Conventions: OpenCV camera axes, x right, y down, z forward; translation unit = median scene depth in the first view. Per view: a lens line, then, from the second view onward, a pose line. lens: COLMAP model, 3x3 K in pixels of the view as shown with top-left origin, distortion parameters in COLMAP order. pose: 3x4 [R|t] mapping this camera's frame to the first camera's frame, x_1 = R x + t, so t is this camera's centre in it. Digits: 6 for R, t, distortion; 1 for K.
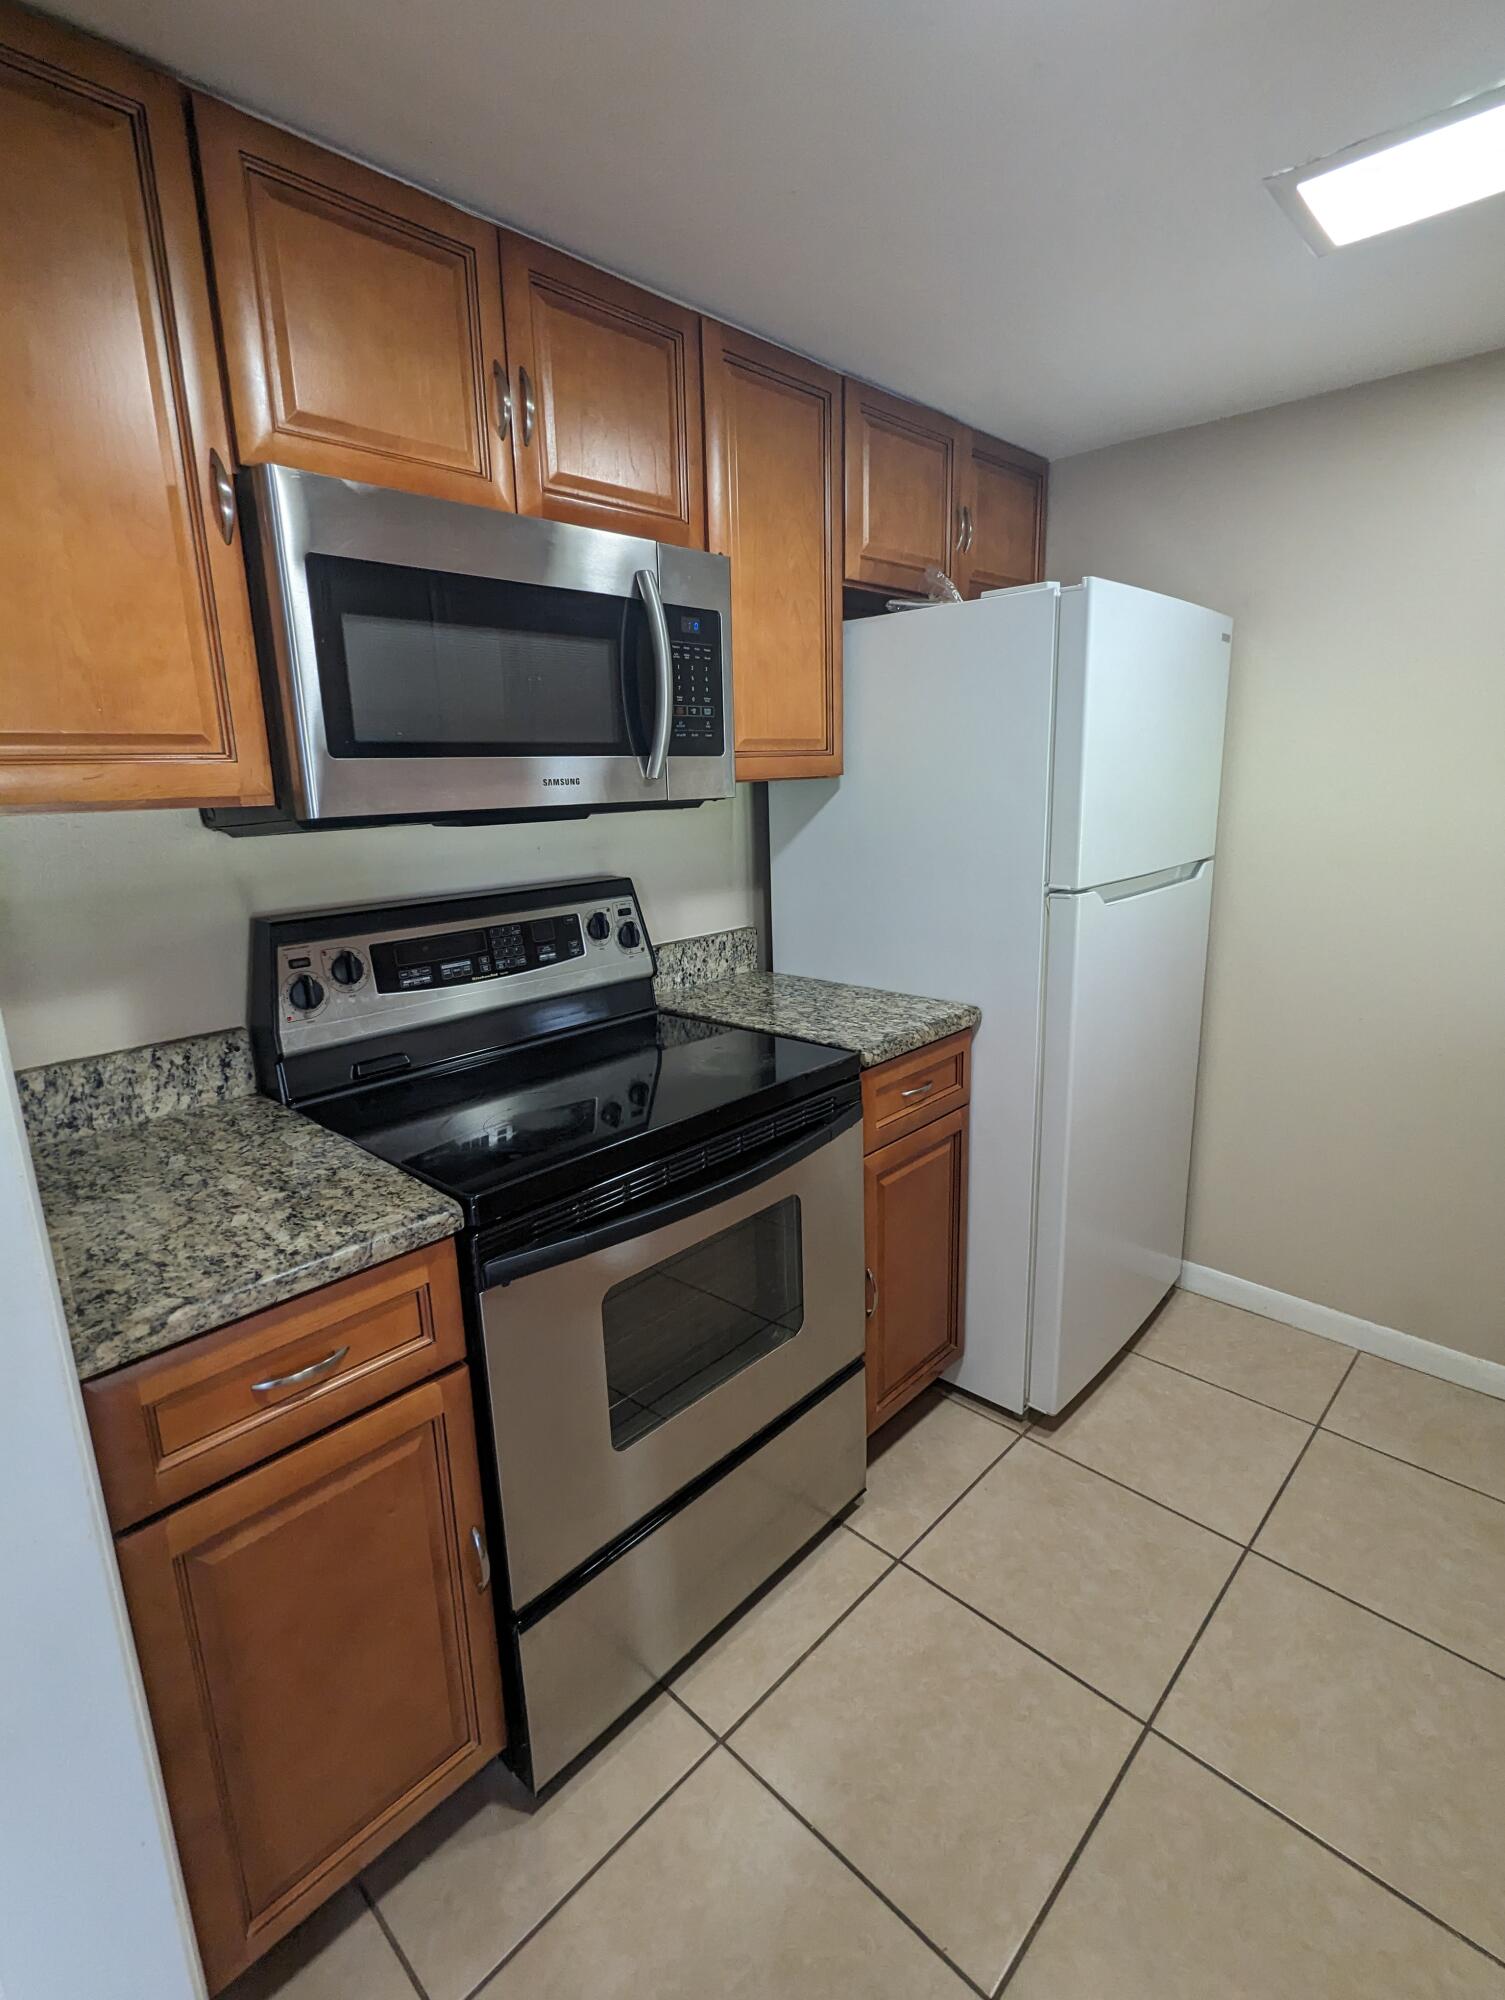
lens RADIAL K [[949.2, 0, 749.1], [0, 949.2, 992.1], [0, 0, 1]] dist [-0.000397, 0.000642]
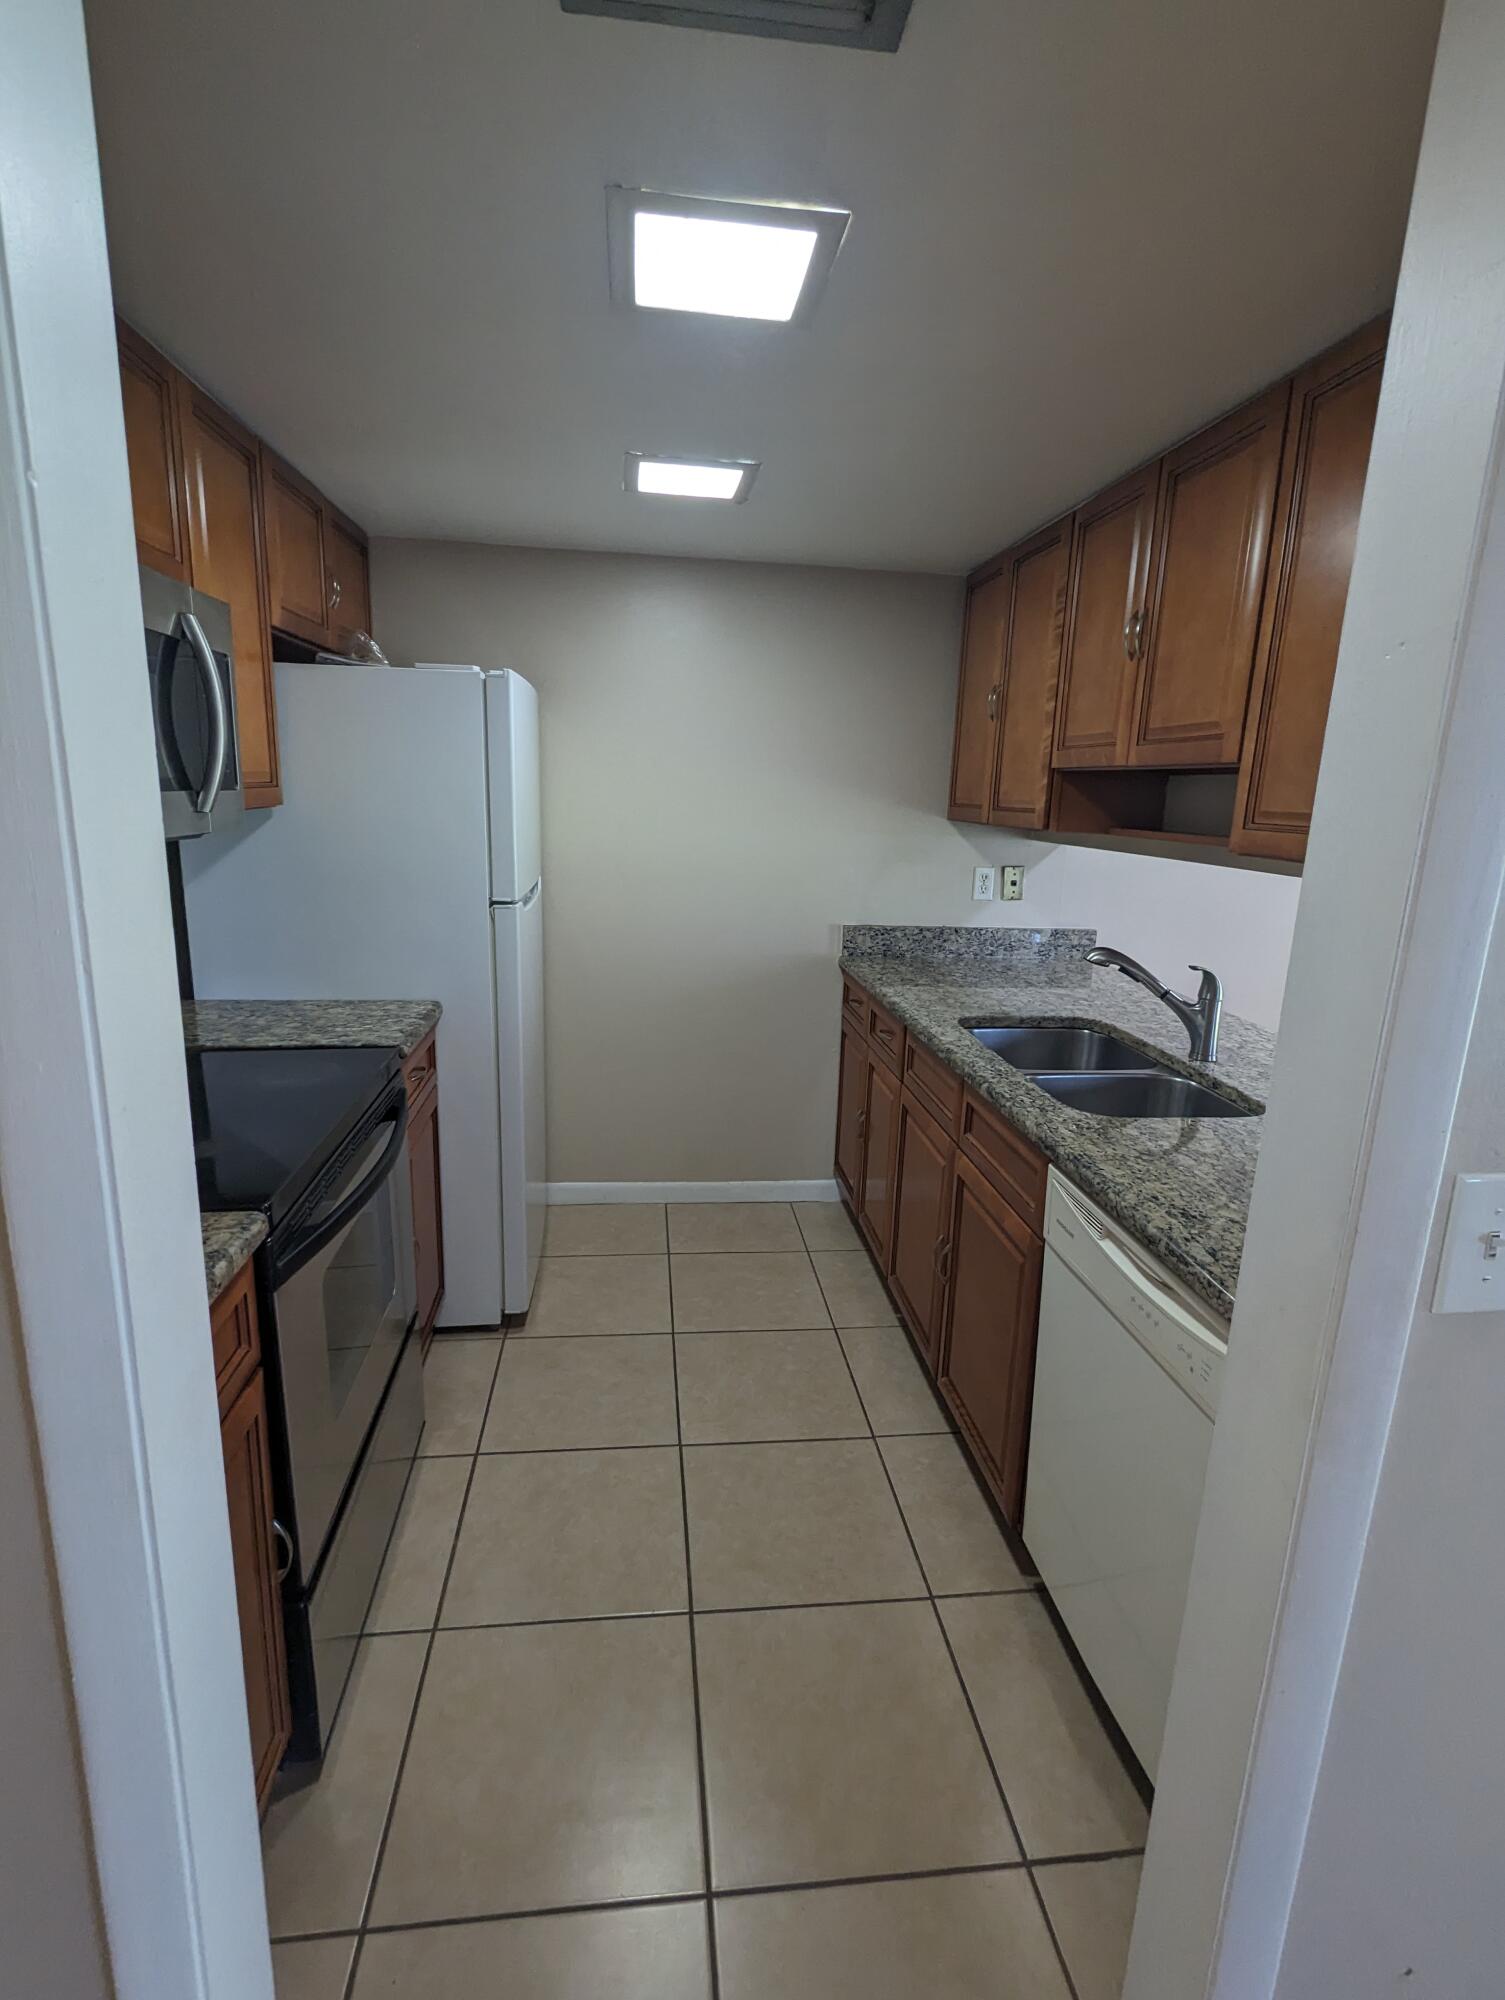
lens RADIAL K [[949.2, 0, 740.6], [0, 949.2, 995.7], [0, 0, 1]] dist [-0.000397, 0.000642]
pose [[0.637636, -0.119674, 0.760986, -0.431437], [0.126444, 0.990720, 0.049854, -0.003611], [-0.759890, 0.064434, 0.646850, -0.077000]]
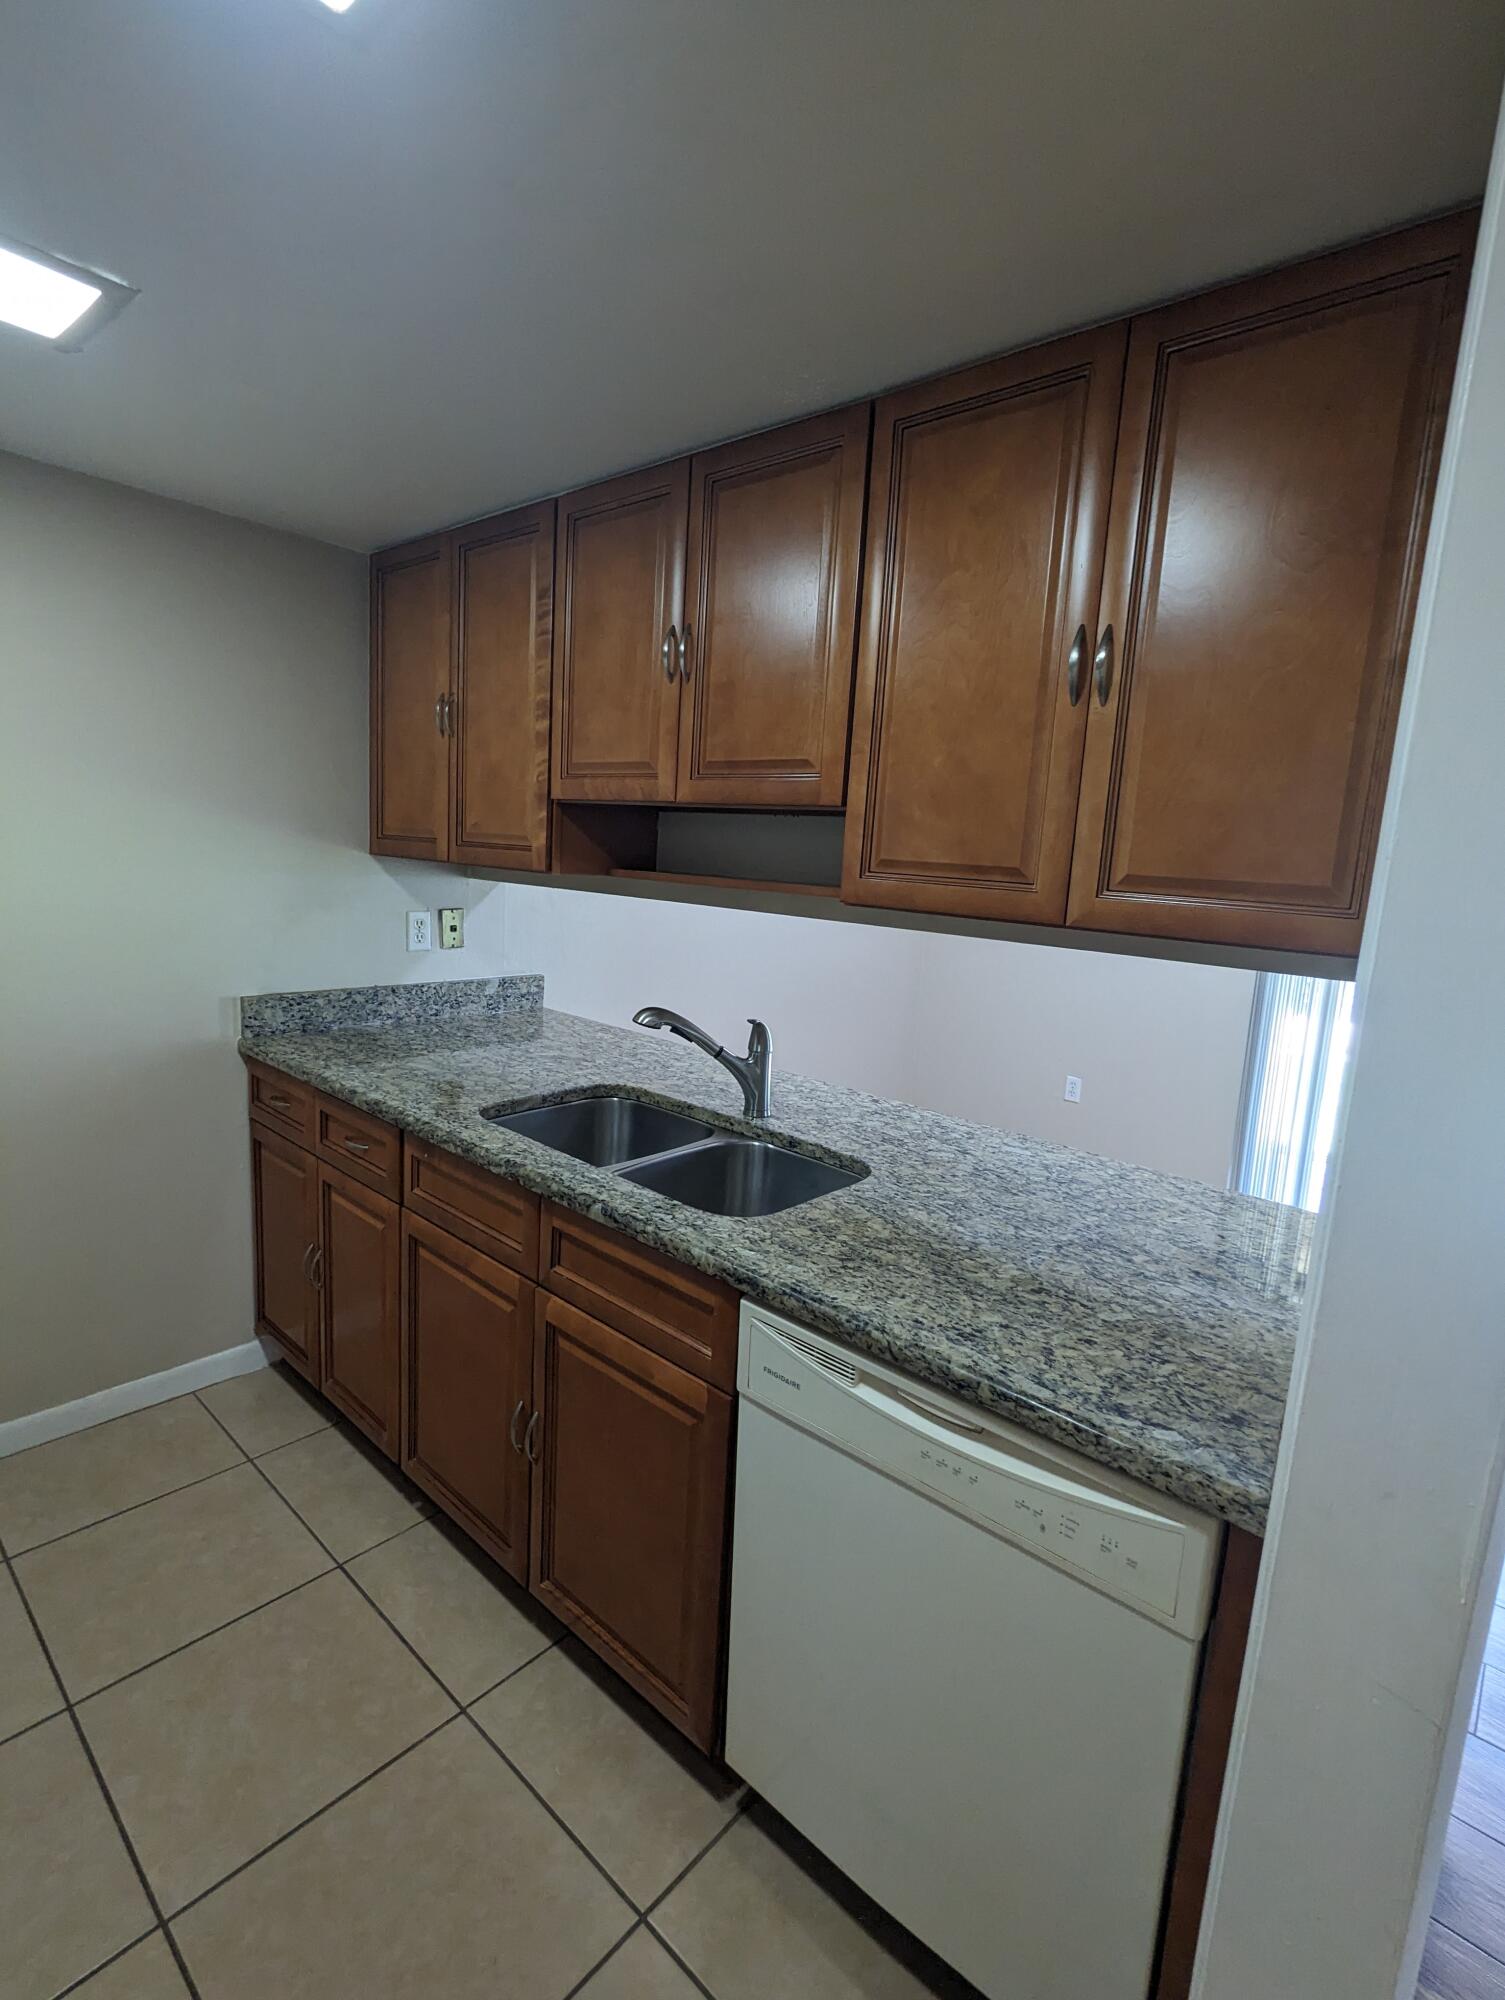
lens RADIAL K [[949.2, 0, 757.6], [0, 949.2, 995.9], [0, 0, 1]] dist [-0.000397, 0.000642]
pose [[-0.045325, -0.132534, 0.990142, -0.273912], [0.170375, 0.975613, 0.138389, -0.076854], [-0.984336, 0.174967, -0.021640, 0.225672]]
